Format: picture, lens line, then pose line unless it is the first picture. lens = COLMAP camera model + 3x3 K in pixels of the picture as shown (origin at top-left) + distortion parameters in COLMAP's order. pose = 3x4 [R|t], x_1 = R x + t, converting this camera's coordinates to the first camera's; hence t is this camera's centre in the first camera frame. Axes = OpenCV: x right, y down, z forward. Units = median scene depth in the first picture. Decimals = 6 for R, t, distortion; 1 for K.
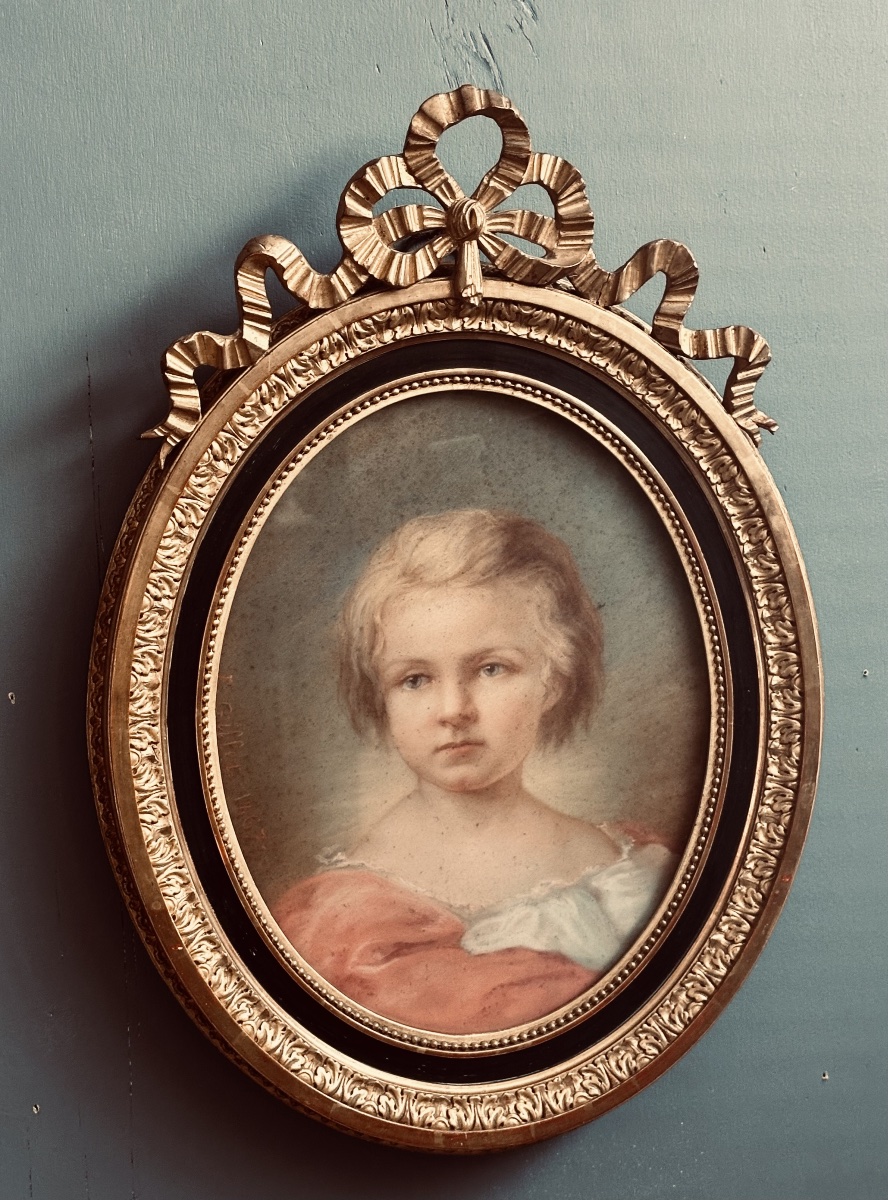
lens RADIAL K [[2025.0, 0, 444.0], [0, 2025.0, 600.0], [0, 0, 1]] dist [0.015272, -0.025856]
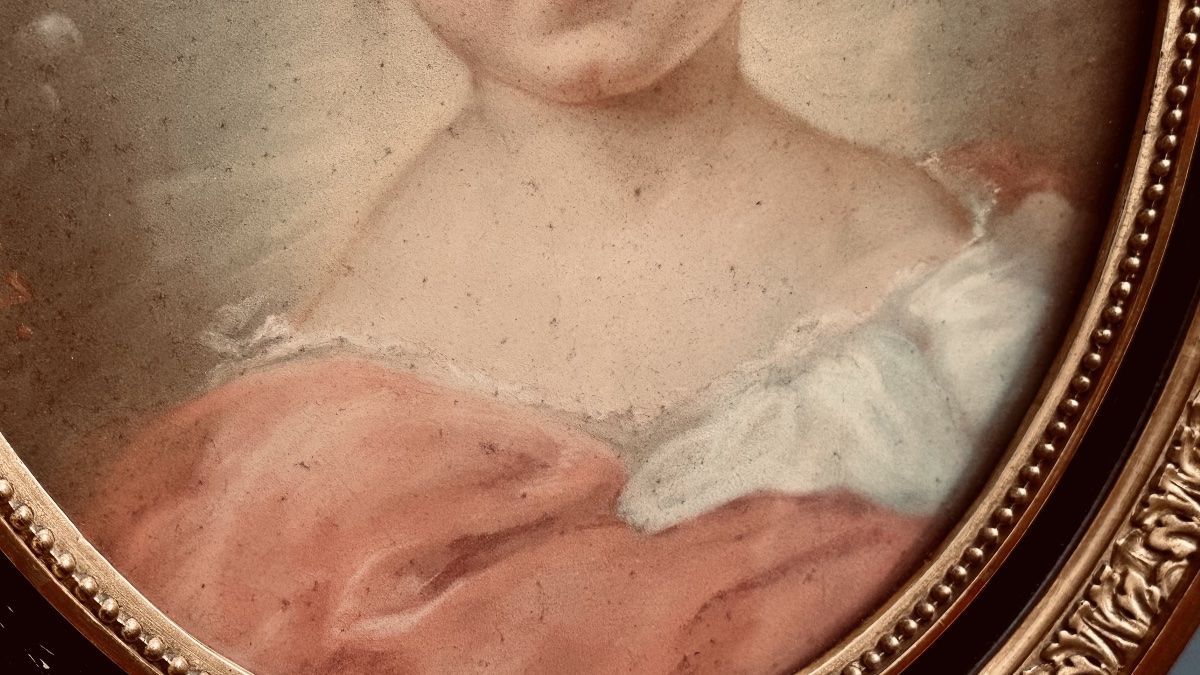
lens RADIAL K [[1682.7, 0, 600.0], [0, 1682.7, 337.5], [0, 0, 1]] dist [0.119575, -0.035714]
pose [[0.966552, -0.130838, 0.220588, -0.059938], [0.092716, 0.980173, 0.175116, 0.082763], [-0.239126, -0.148806, 0.959518, 0.705002]]
